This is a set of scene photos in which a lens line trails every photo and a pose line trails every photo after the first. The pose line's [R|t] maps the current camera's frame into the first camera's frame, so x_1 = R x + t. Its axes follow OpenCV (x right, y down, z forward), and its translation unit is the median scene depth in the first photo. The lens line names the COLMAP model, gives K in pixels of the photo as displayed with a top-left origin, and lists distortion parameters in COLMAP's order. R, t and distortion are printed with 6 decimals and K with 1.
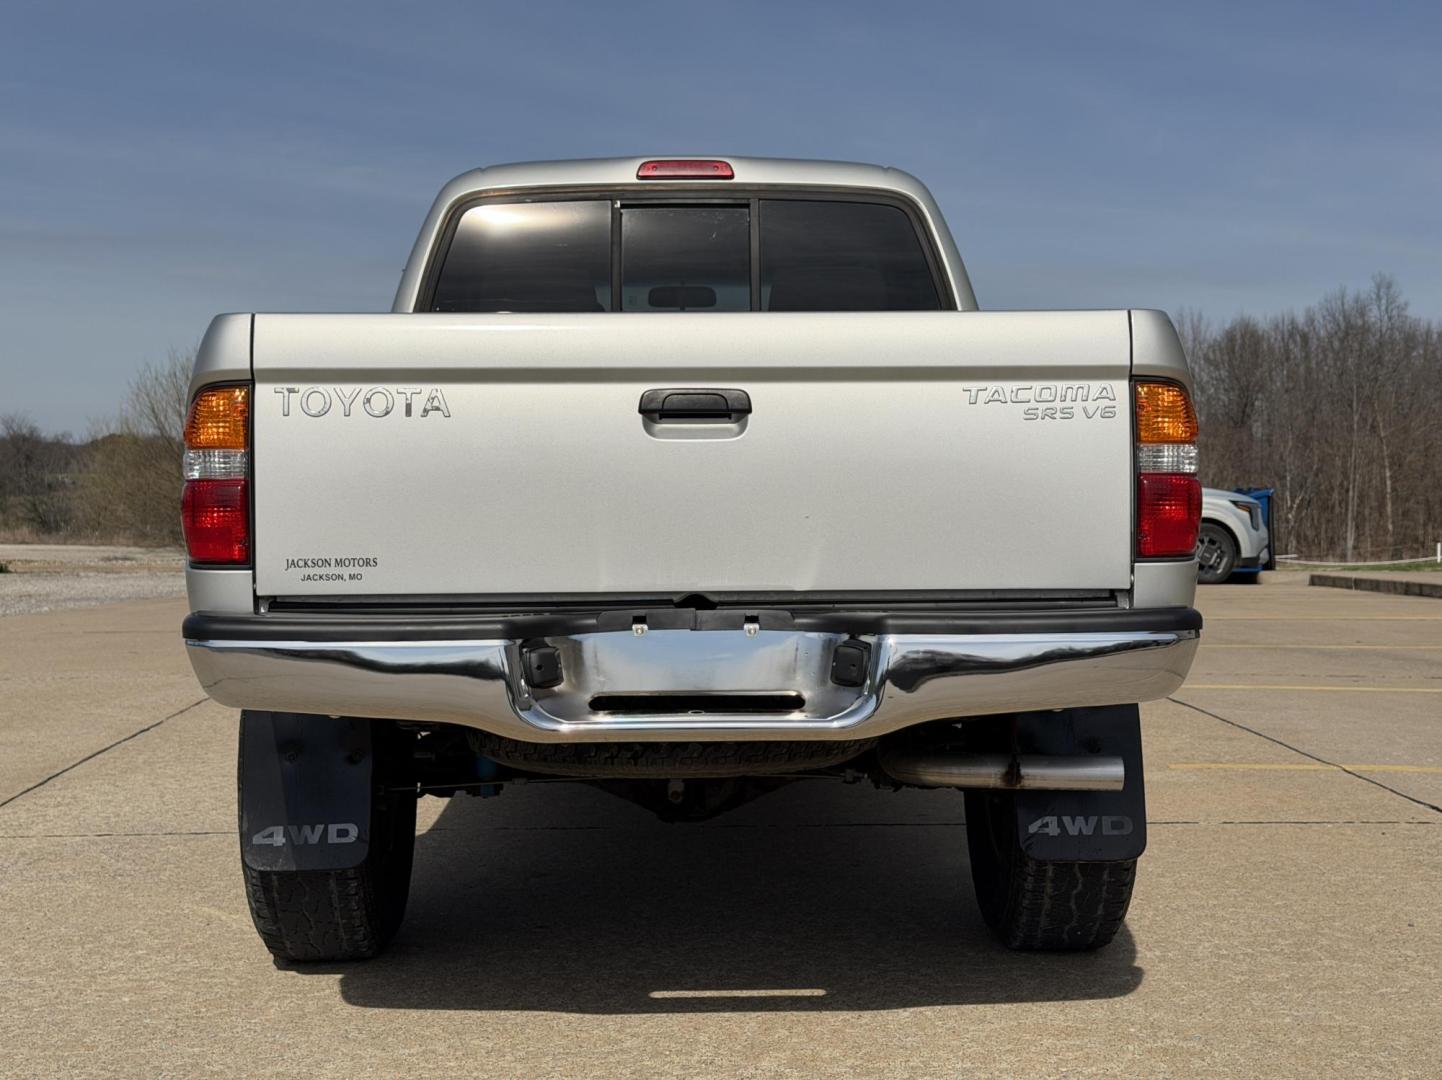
lens RADIAL K [[2036.3, 0, 721.1], [0, 2036.3, 539.6], [0, 0, 1]] dist [0.137257, 0.000000]
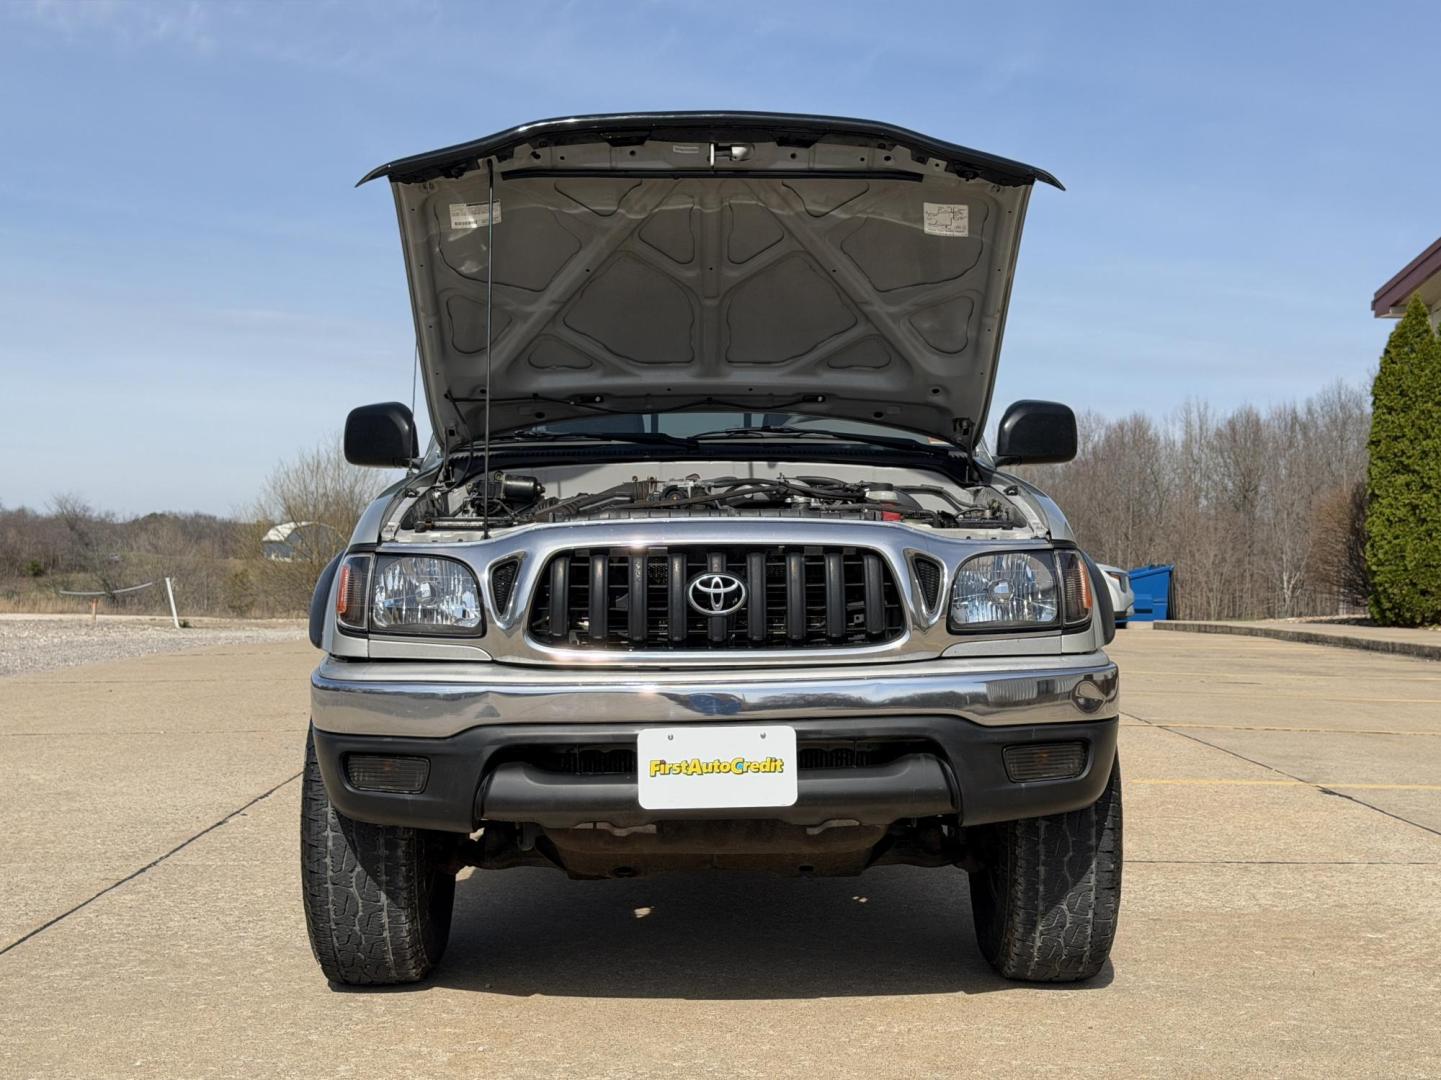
lens RADIAL K [[2034.9, 0, 717.2], [0, 2034.9, 535.7], [0, 0, 1]] dist [0.137257, 0.000000]
pose [[0.999872, 0.003437, -0.015600, 0.008439], [-0.004071, 0.999158, -0.040833, 0.090611], [0.015447, 0.040891, 0.999044, -2.498618]]
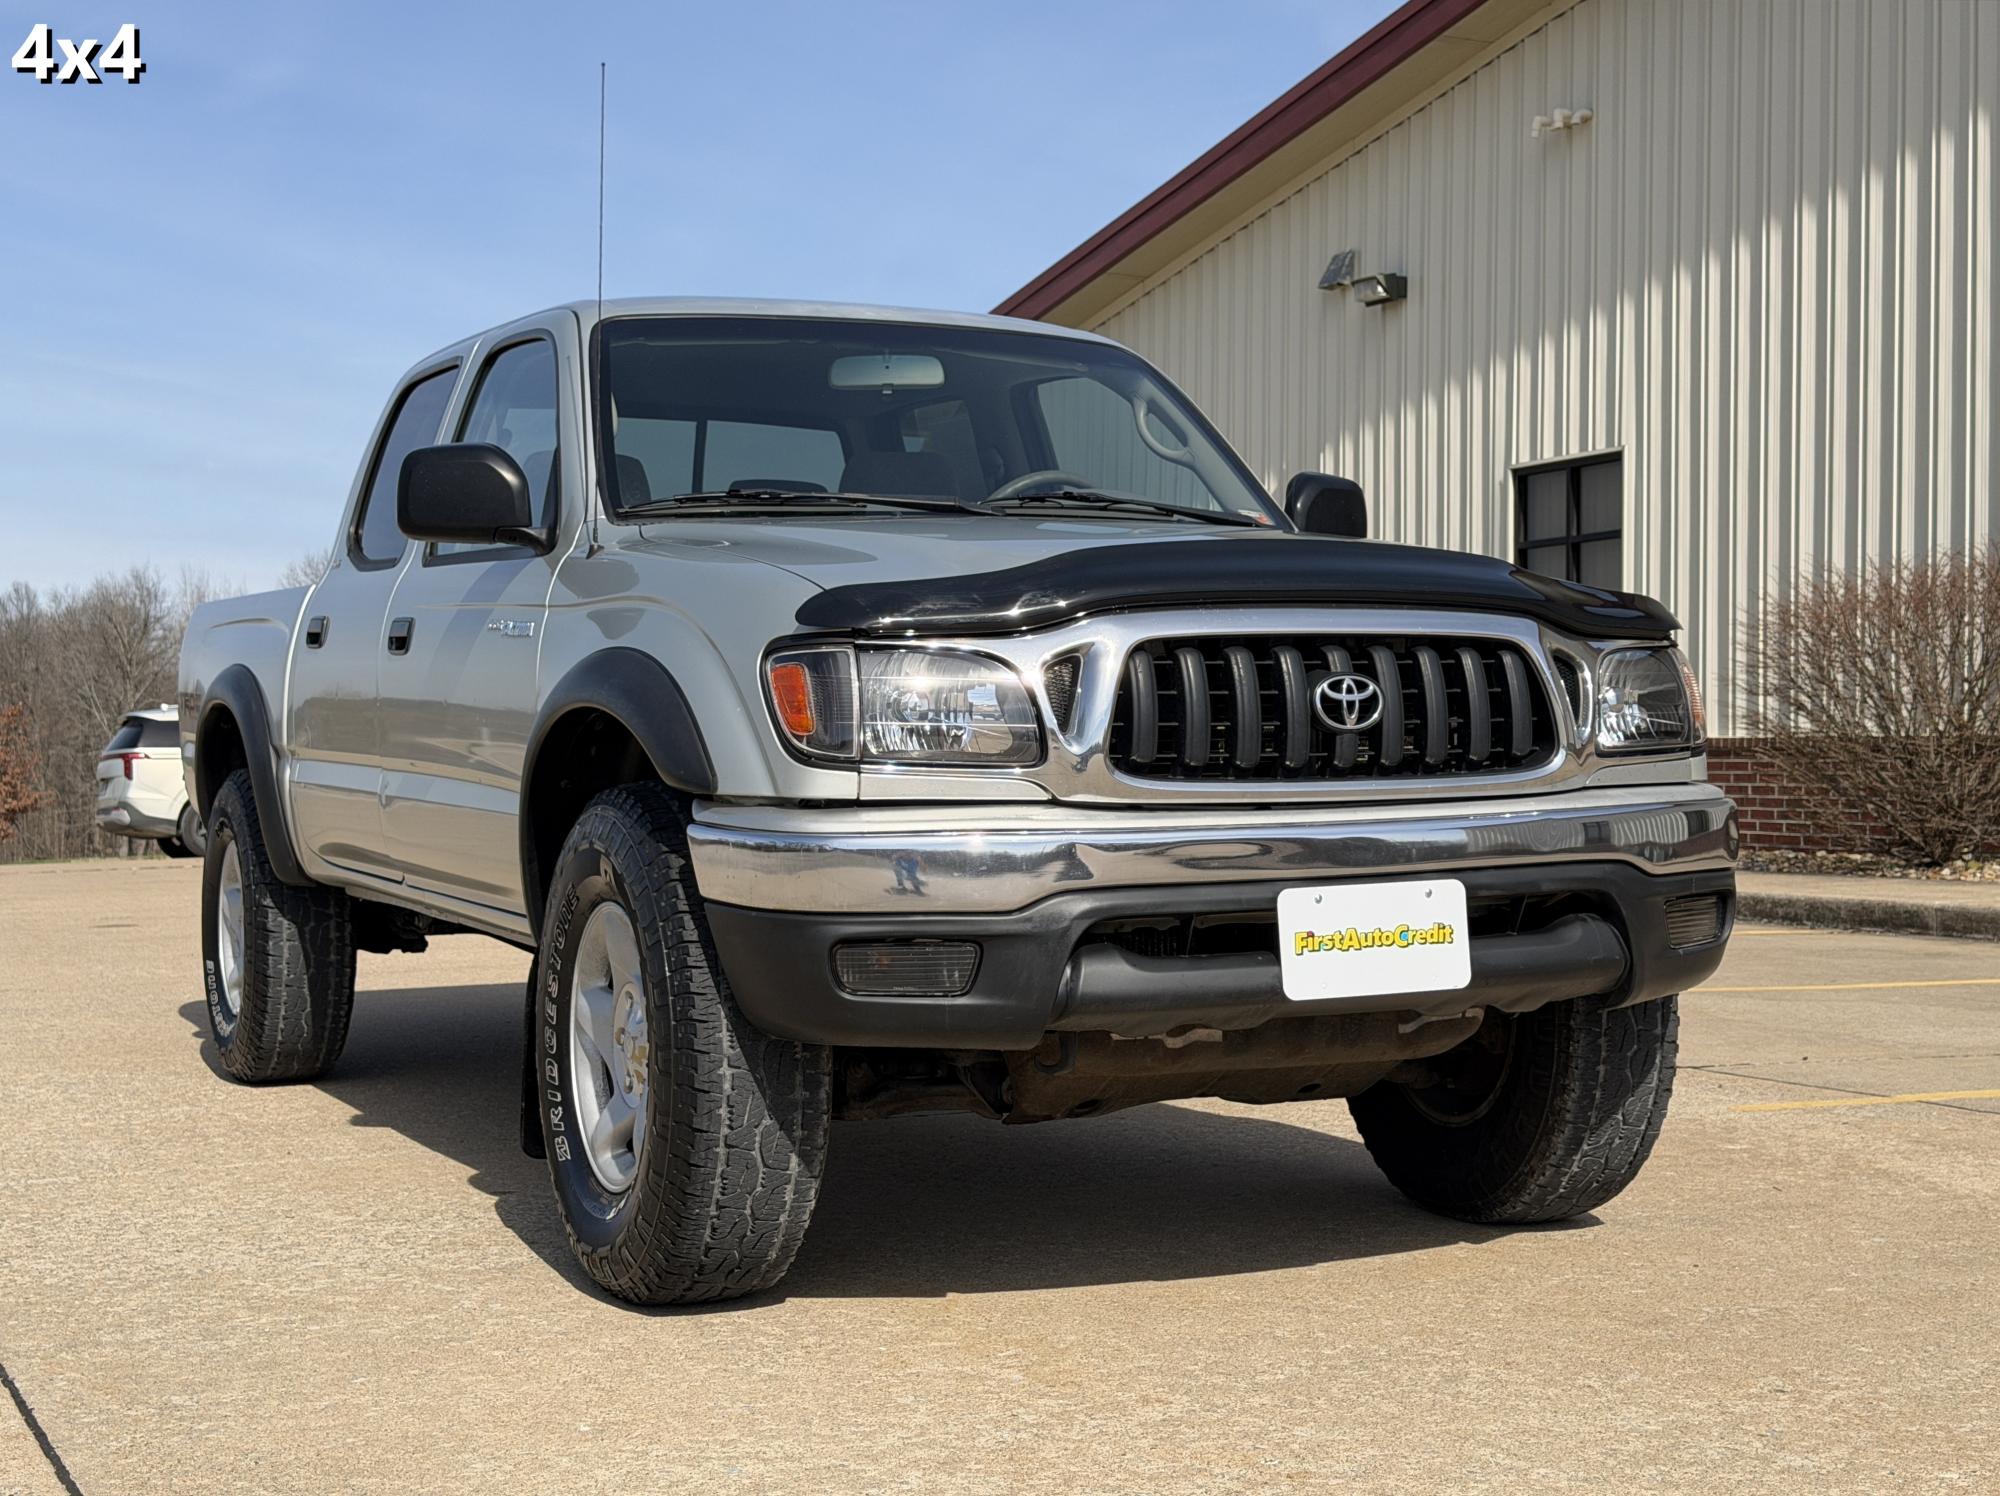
lens RADIAL K [[2824.3, 0, 928.3], [0, 2824.3, 712.5], [0, 0, 1]] dist [0.137257, 0.000000]
pose [[0.919511, -0.000245, 0.393064, -0.540962], [0.018730, 0.998891, -0.043194, 0.123008], [-0.392618, 0.047079, 0.918496, -2.361470]]
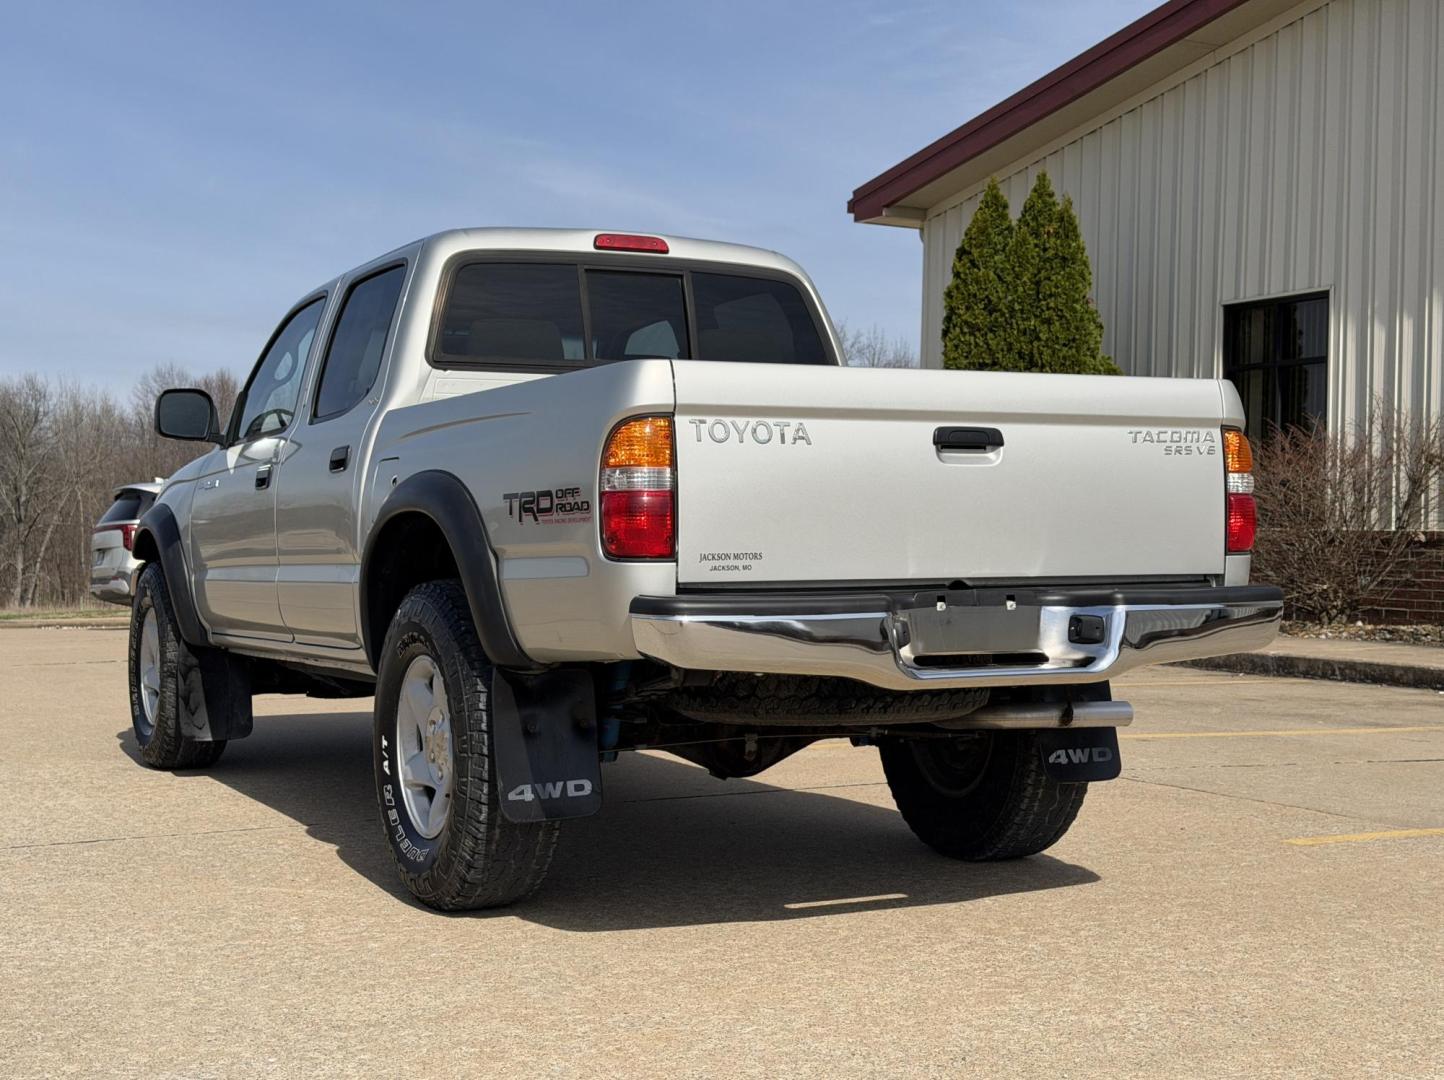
lens RADIAL K [[2039.2, 0, 728.5], [0, 2039.2, 554.4], [0, 0, 1]] dist [0.137257, 0.000000]
pose [[0.901089, -0.001760, 0.433631, -0.626992], [0.008732, 0.999863, -0.014089, 0.023550], [-0.433546, 0.016482, 0.900981, -0.124655]]
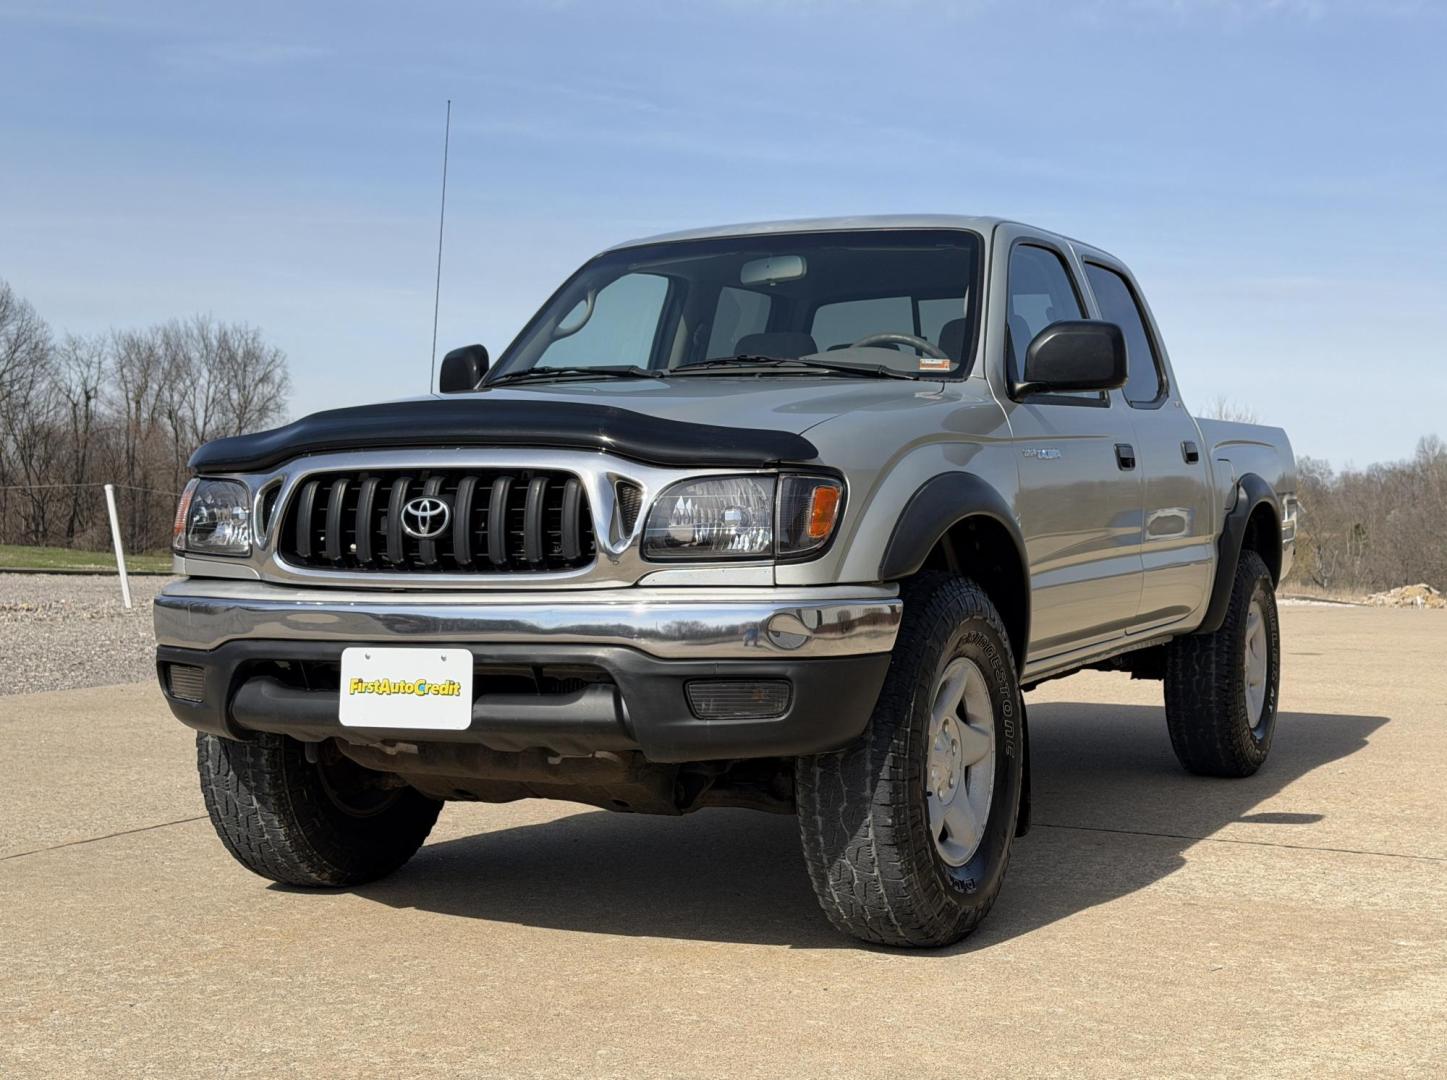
lens RADIAL K [[2043.4, 0, 723.6], [0, 2043.4, 541.3], [0, 0, 1]] dist [0.137257, 0.000000]
pose [[0.886172, 0.015686, -0.463091, 0.593652], [-0.026489, 0.999507, -0.016834, 0.103519], [0.462598, 0.027184, 0.886151, -2.324649]]
